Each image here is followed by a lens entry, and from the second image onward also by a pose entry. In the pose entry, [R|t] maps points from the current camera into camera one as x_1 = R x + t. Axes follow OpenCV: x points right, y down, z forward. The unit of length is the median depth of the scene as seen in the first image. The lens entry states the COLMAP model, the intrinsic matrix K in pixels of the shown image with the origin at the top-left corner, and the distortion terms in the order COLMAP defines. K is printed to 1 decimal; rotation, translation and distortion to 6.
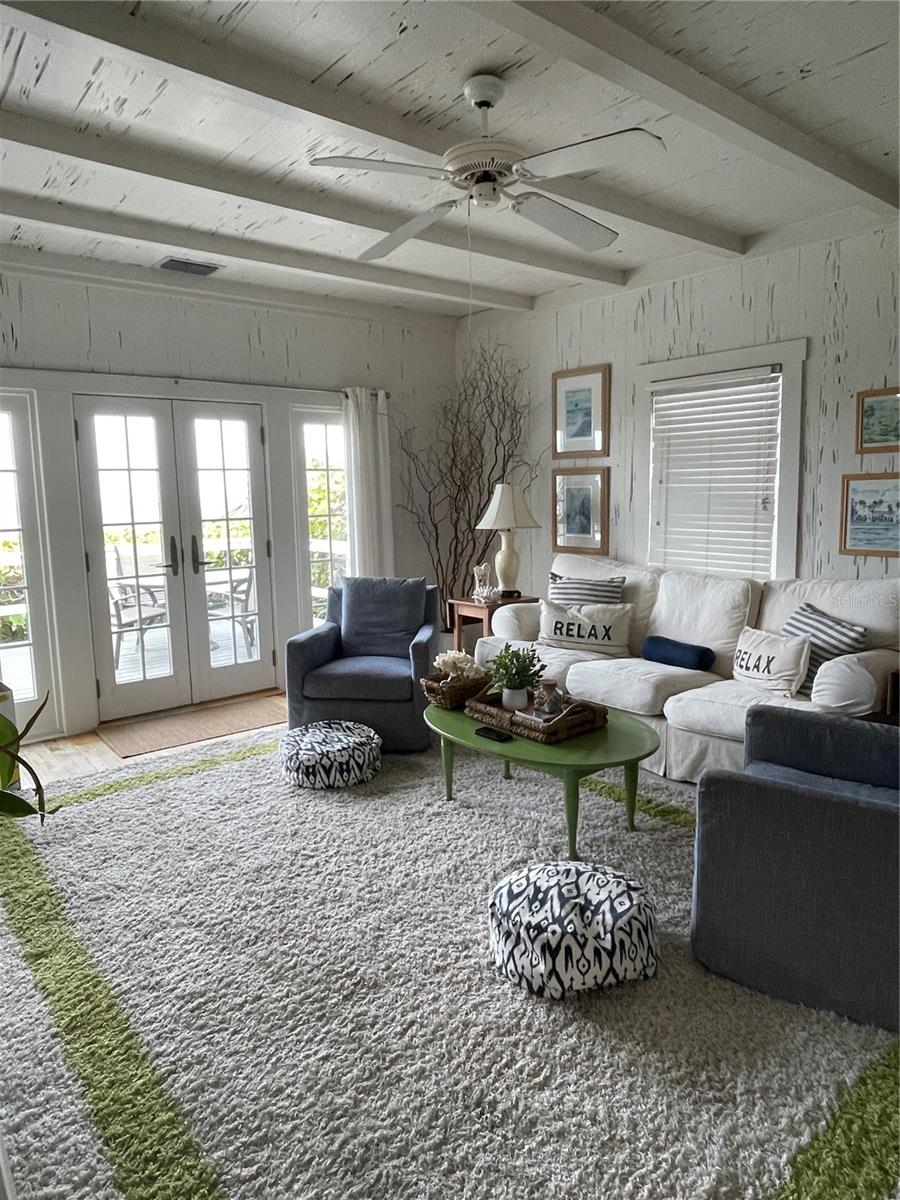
lens RADIAL K [[750.0, 0, 438.8], [0, 750.0, 595.1], [0, 0, 1]] dist [0.009366, -0.008513]
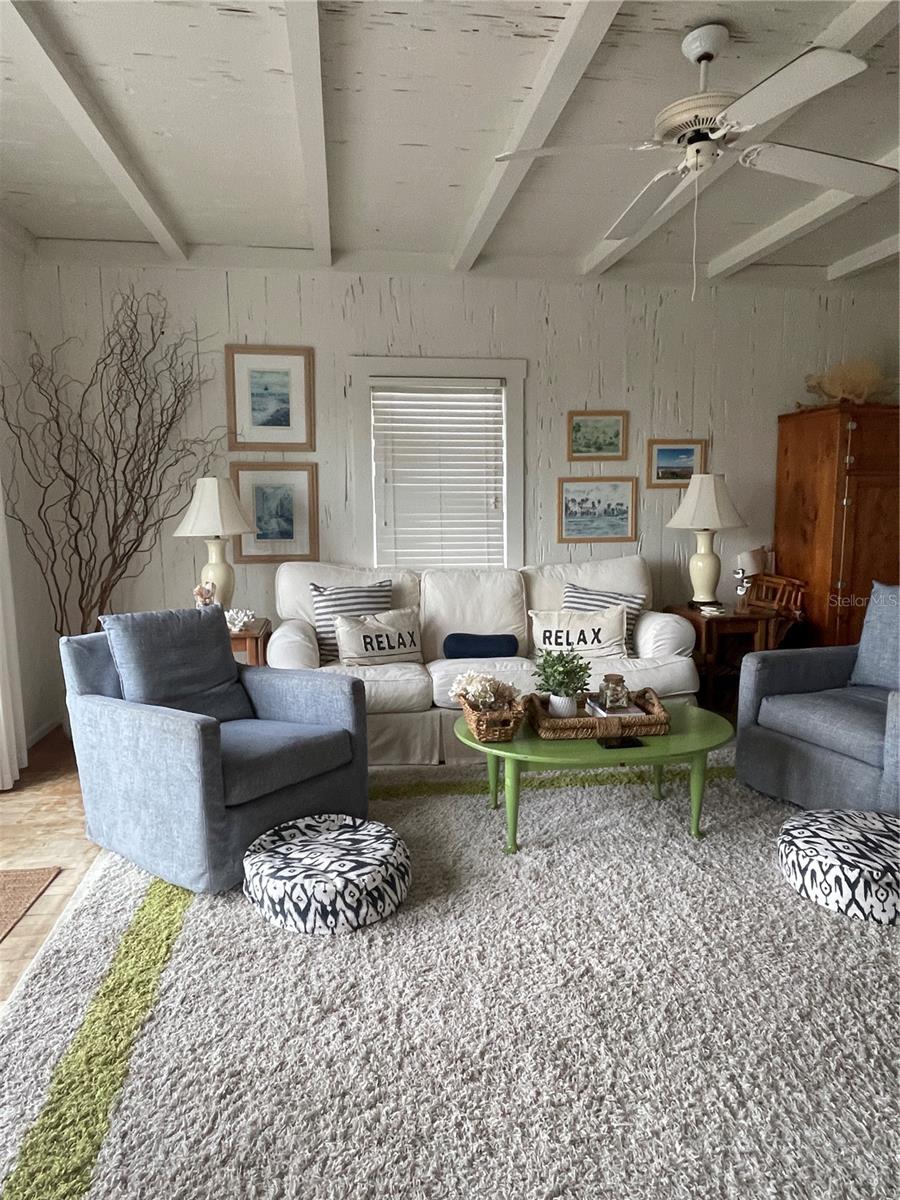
lens RADIAL K [[750.0, 0, 442.6], [0, 750.0, 599.0], [0, 0, 1]] dist [0.009366, -0.008513]
pose [[0.513065, -0.100584, 0.852436, -0.570114], [0.116665, 0.992066, 0.046842, -0.040254], [-0.850384, 0.075416, 0.520729, 0.495348]]
